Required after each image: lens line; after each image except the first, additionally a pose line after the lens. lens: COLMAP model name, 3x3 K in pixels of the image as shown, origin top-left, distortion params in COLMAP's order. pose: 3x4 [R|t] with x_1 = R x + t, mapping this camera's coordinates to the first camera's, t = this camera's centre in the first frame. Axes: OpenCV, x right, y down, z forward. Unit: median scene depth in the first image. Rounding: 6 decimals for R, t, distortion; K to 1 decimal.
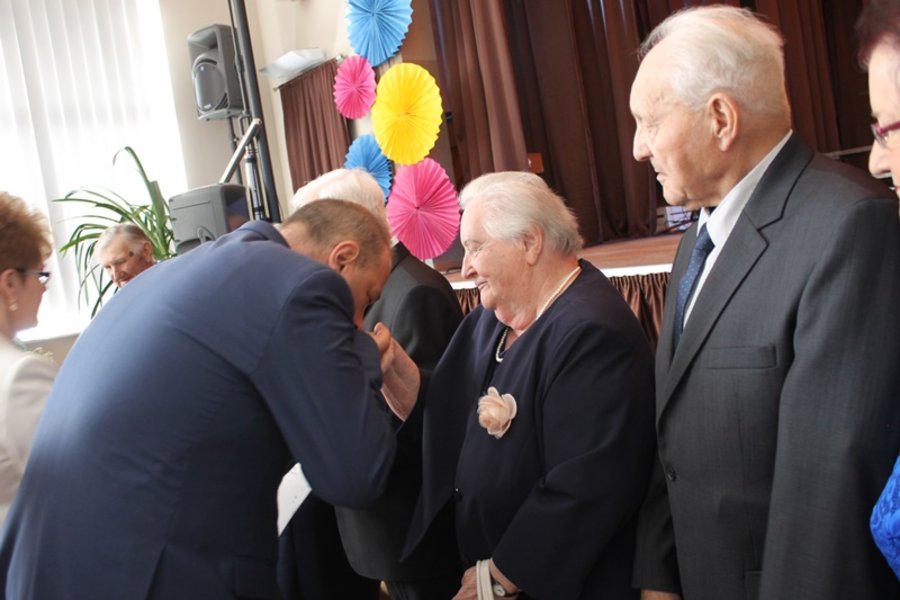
lens RADIAL K [[882.8, 0, 443.4], [0, 882.8, 294.2], [0, 0, 1]] dist [-0.067643, 0.000000]
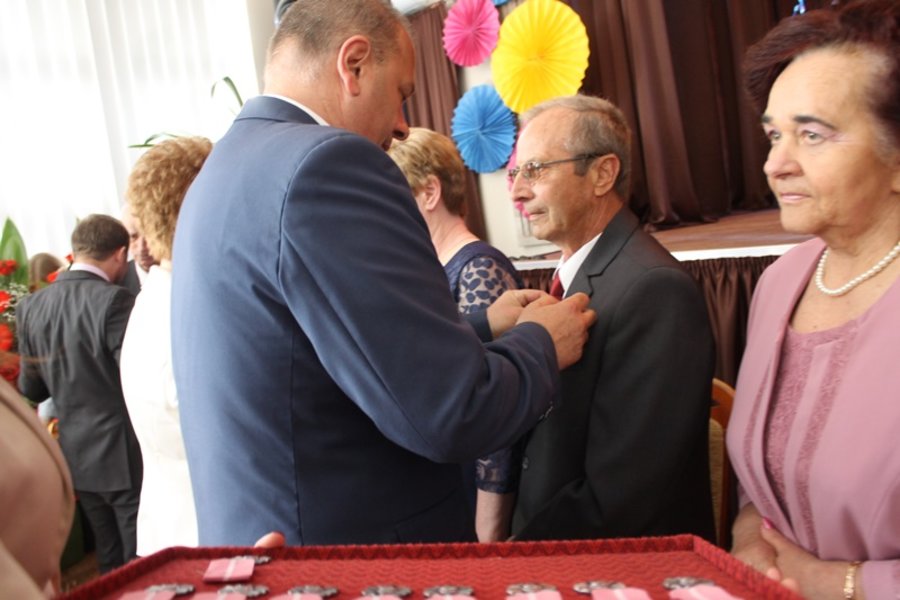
lens RADIAL K [[775.7, 0, 449.6], [0, 775.7, 293.9], [0, 0, 1]] dist [-0.139628, 0.130113]
pose [[0.999270, 0.008039, 0.037339, -0.154734], [-0.008918, 0.999686, 0.023434, 0.008686], [-0.037139, -0.023750, 0.999028, 0.248901]]
